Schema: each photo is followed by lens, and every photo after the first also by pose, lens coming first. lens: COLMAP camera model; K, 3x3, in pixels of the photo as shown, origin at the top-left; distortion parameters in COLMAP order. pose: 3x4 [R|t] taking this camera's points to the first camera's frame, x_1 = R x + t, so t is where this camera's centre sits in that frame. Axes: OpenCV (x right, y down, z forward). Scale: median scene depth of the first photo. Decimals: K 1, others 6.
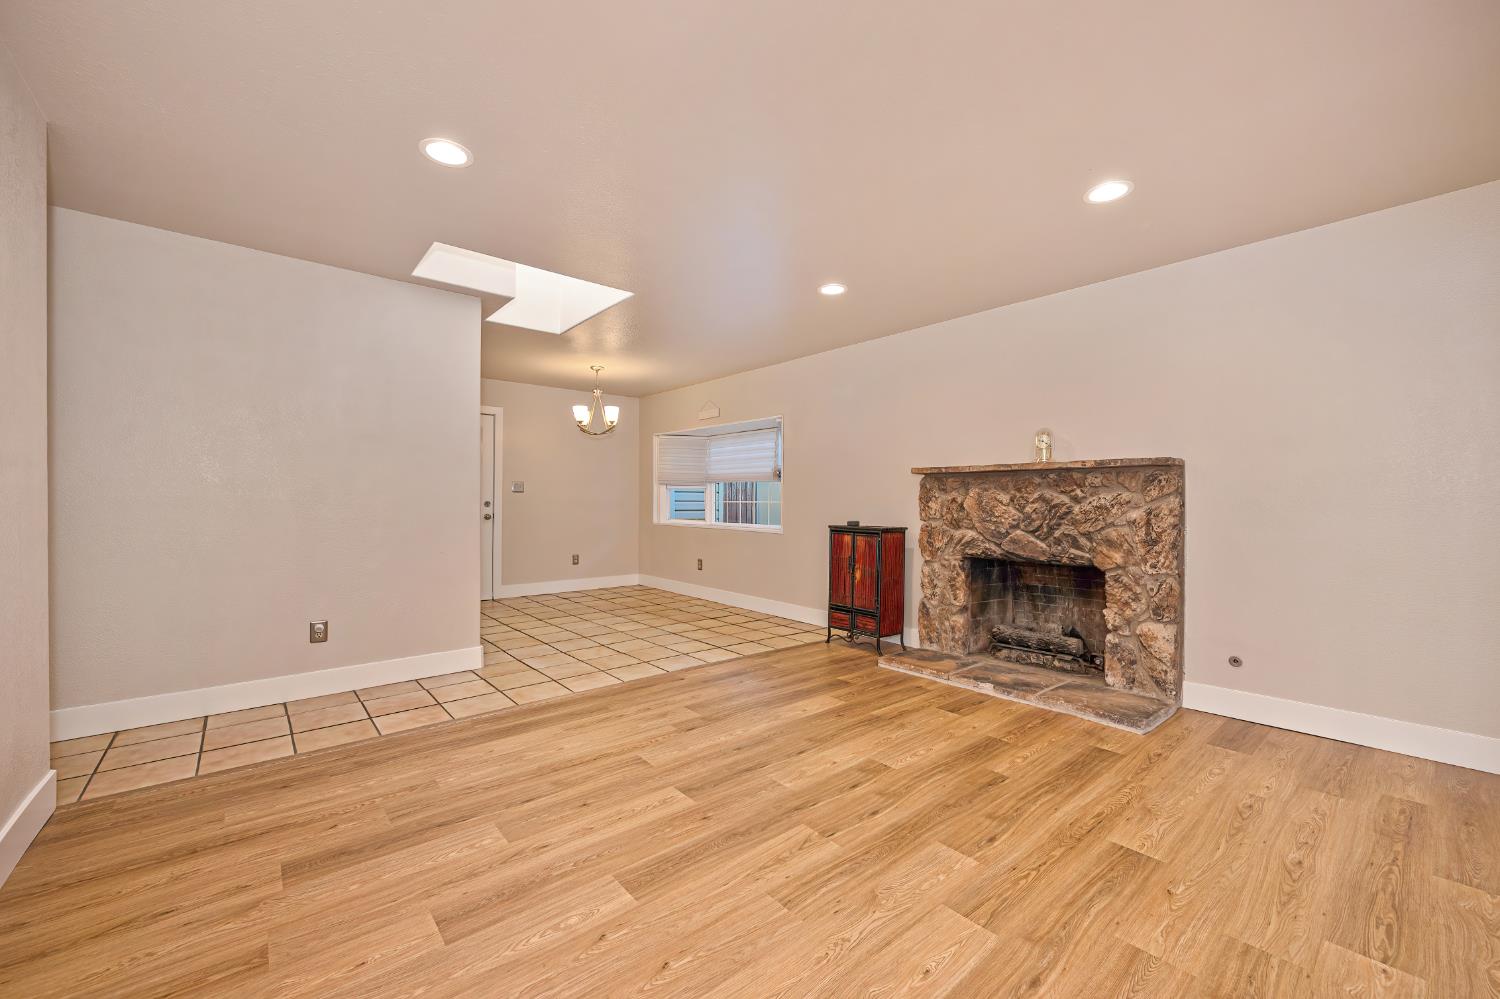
lens RADIAL K [[595.7, 0, 752.5], [0, 595.7, 503.6], [0, 0, 1]] dist [-0.001763, -0.000056]
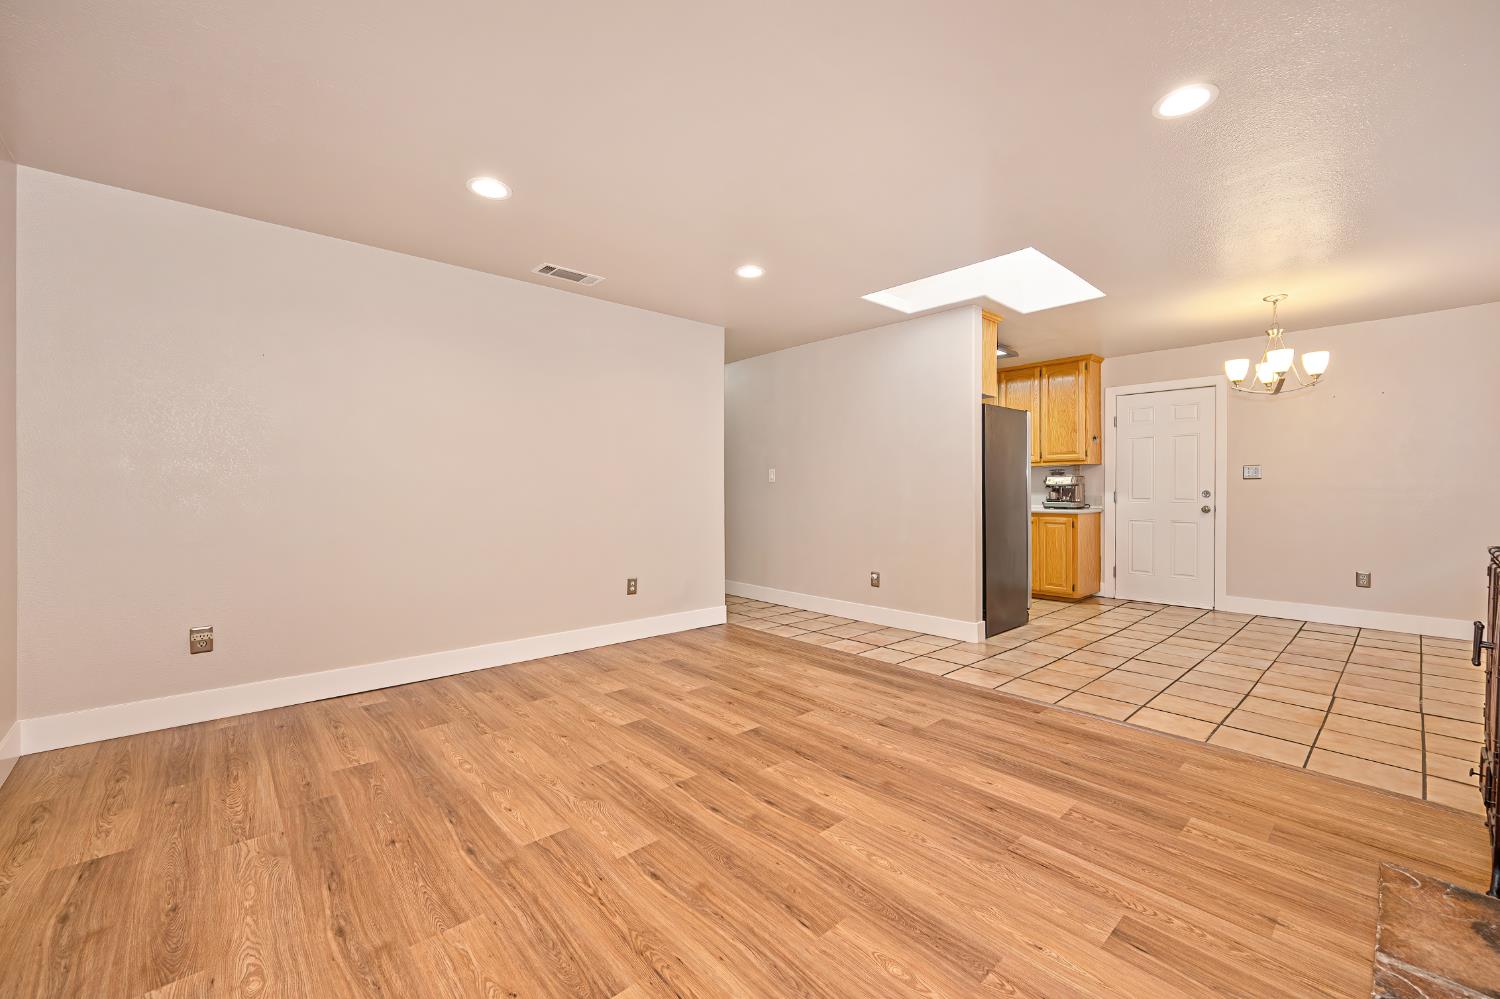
lens RADIAL K [[595.7, 0, 739.3], [0, 595.7, 504.1], [0, 0, 1]] dist [-0.001763, -0.000056]
pose [[0.020543, 0.020210, -0.999585, 0.818801], [-0.003878, 0.999790, 0.020135, 0.000363], [0.999781, 0.003463, 0.020617, 0.713525]]
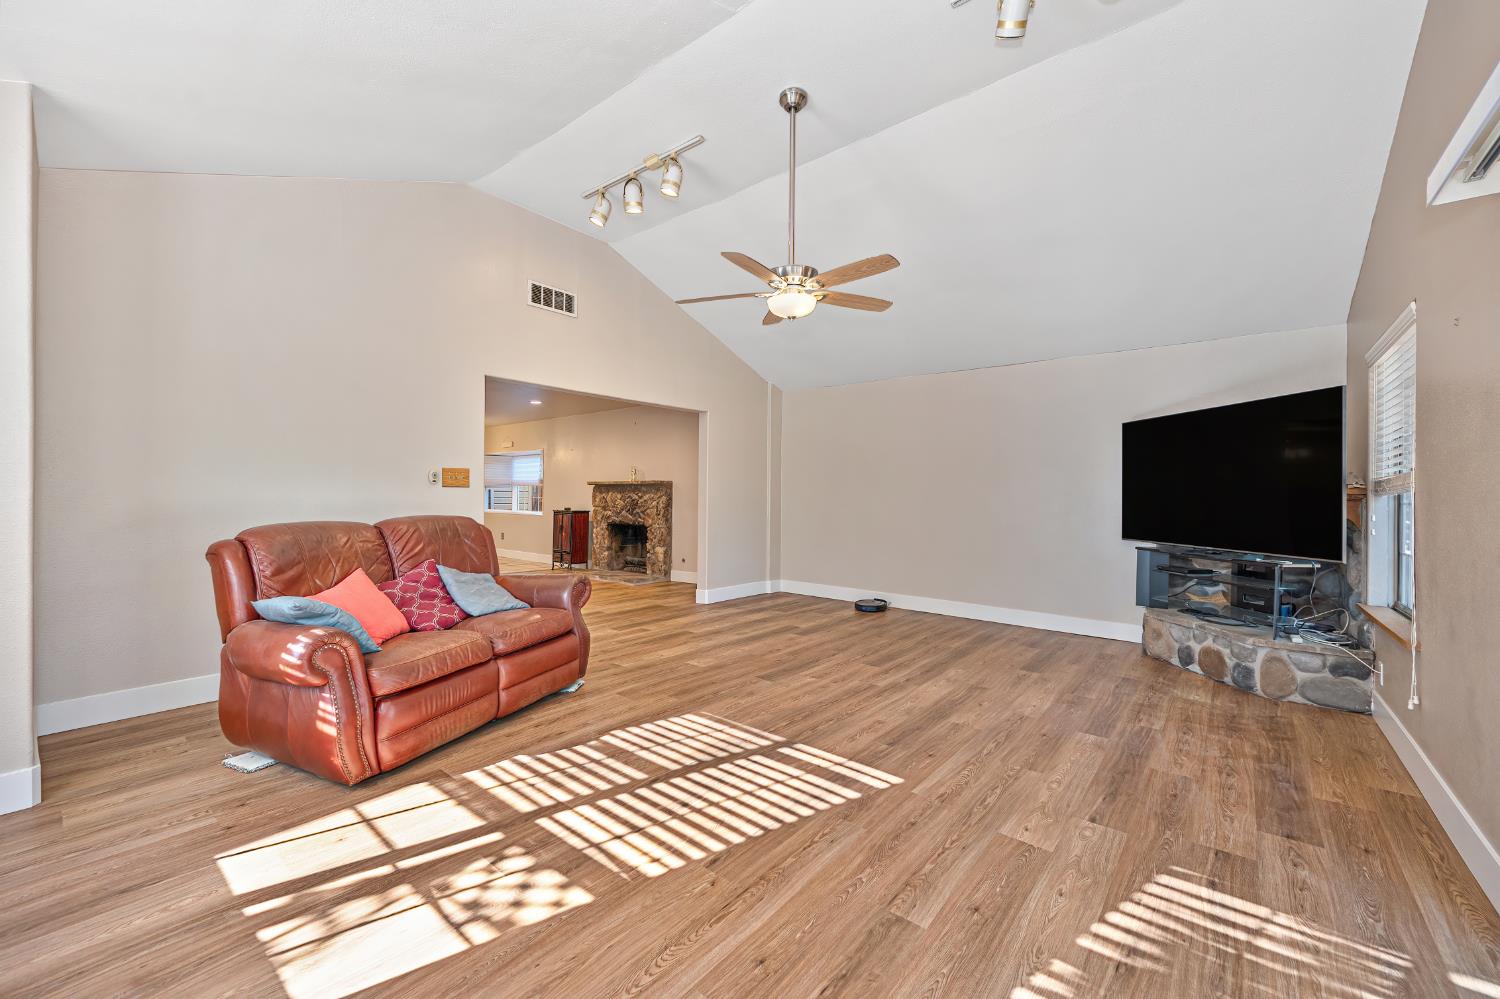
lens RADIAL K [[595.7, 0, 748.1], [0, 595.7, 503.1], [0, 0, 1]] dist [-0.001763, -0.000056]
pose [[0.985131, -0.000847, 0.171805, 0.651633], [-0.000211, 0.999981, 0.006144, 0.001696], [-0.171807, -0.006088, 0.985112, -1.600174]]
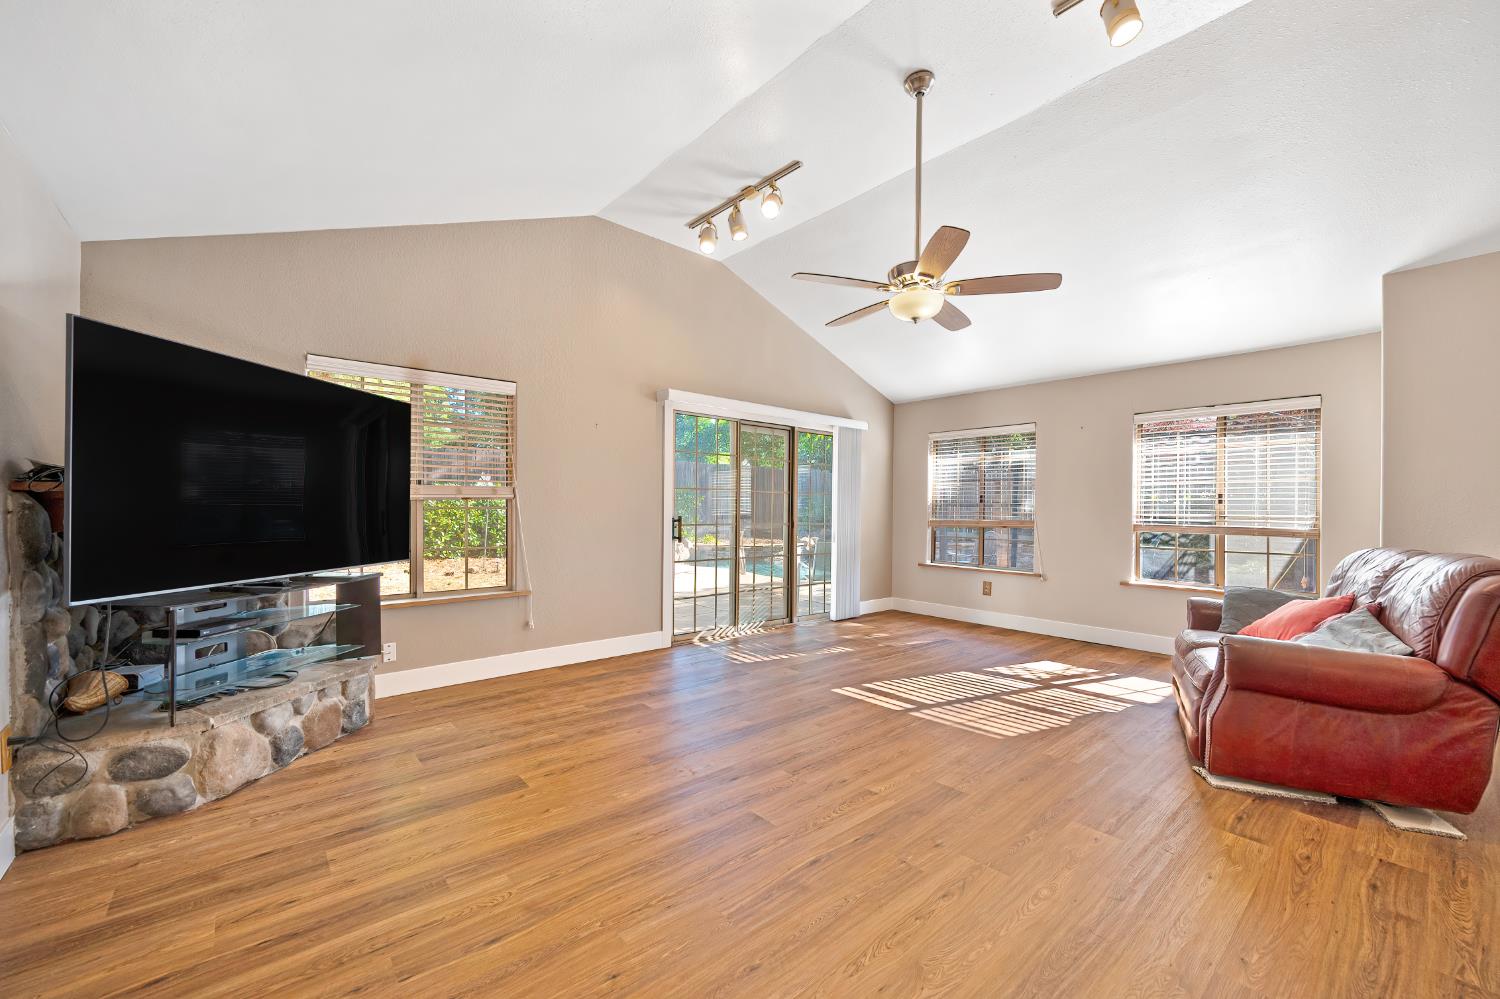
lens RADIAL K [[595.7, 0, 761.1], [0, 595.7, 501.3], [0, 0, 1]] dist [-0.001763, -0.000056]
pose [[-0.999638, -0.019431, -0.018597, 1.178568], [-0.019404, 0.999810, -0.001612, -0.016150], [0.018625, -0.001250, -0.999826, 0.422243]]
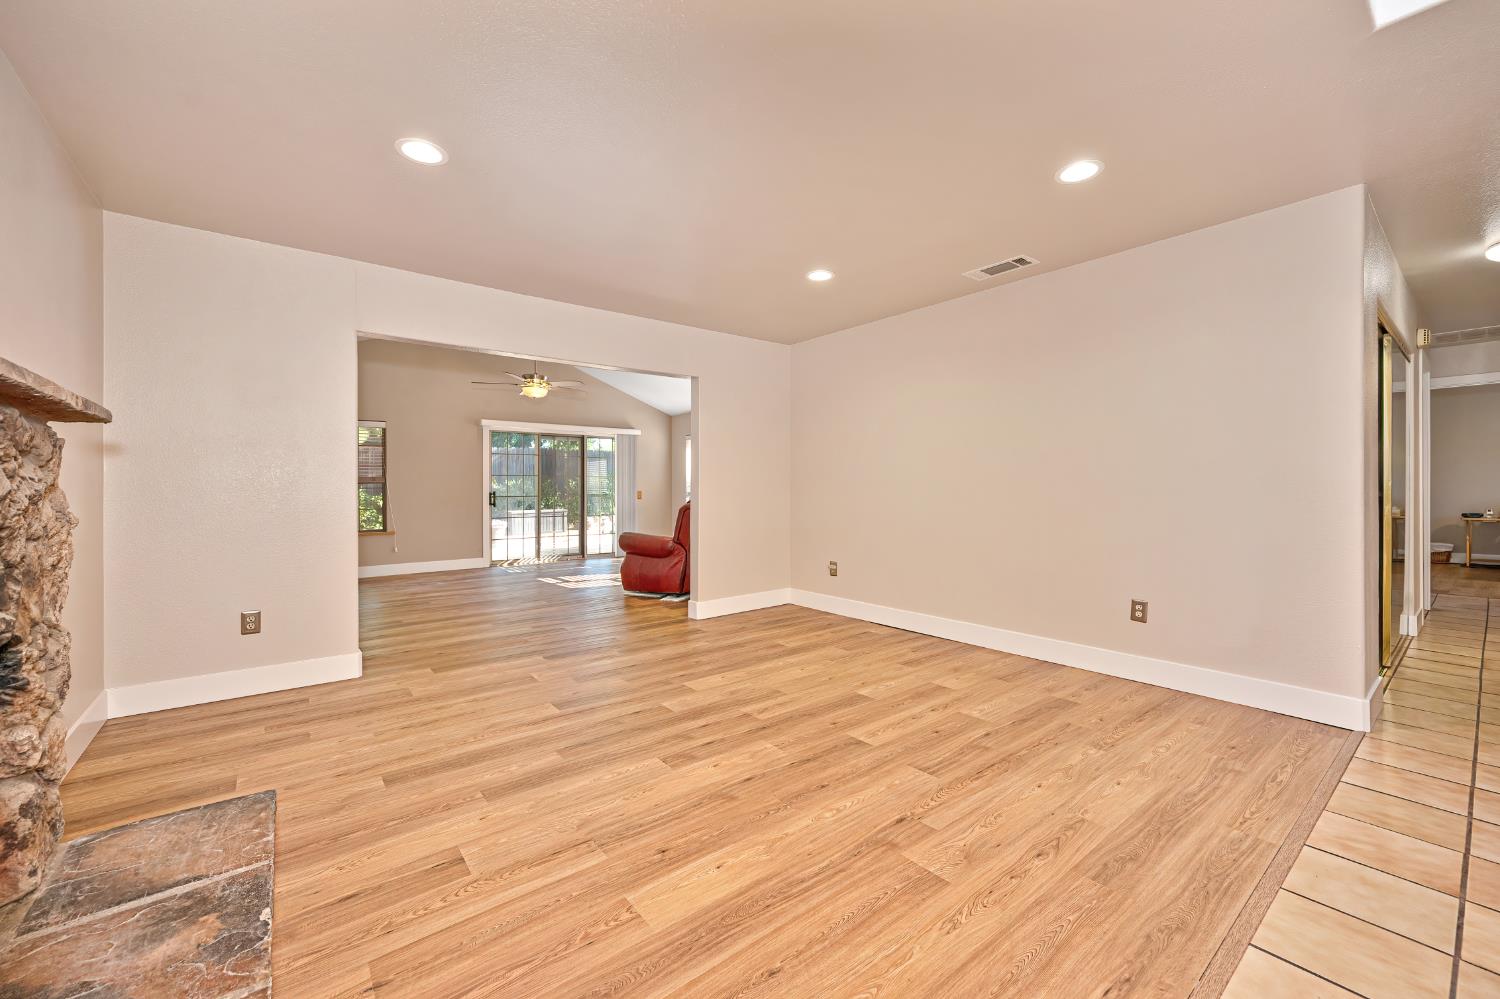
lens RADIAL K [[595.7, 0, 763.7], [0, 595.7, 487.6], [0, 0, 1]] dist [-0.001763, -0.000056]
pose [[-0.999894, 0.001110, 0.014521, 0.040451], [0.001162, 0.999993, 0.003608, -0.002704], [-0.014516, 0.003624, -0.999888, 1.608154]]
